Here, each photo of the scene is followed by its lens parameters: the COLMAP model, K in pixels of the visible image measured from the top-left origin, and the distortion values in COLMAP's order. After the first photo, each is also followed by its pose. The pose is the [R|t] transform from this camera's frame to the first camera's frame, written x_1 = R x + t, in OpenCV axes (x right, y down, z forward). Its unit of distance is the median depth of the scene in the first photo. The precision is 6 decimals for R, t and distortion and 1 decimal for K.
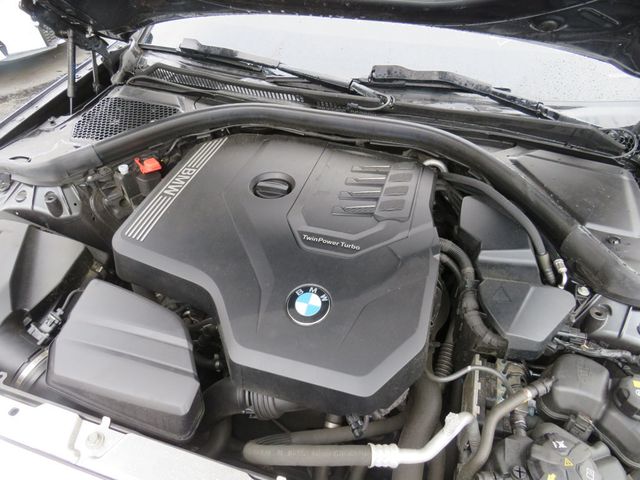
lens RADIAL K [[467.3, 0, 306.8], [0, 467.3, 239.8], [0, 0, 1]] dist [-0.054199, 0.044588]
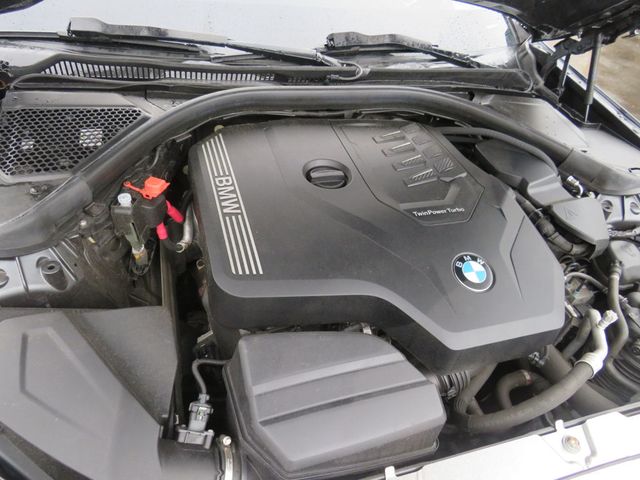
lens RADIAL K [[467.3, 0, 306.8], [0, 467.3, 239.8], [0, 0, 1]] dist [-0.054199, 0.044588]
pose [[0.817157, -0.297153, 0.493918, -0.532311], [0.260654, 0.954757, 0.143169, -0.118334], [-0.514115, 0.011750, 0.857641, 0.200141]]
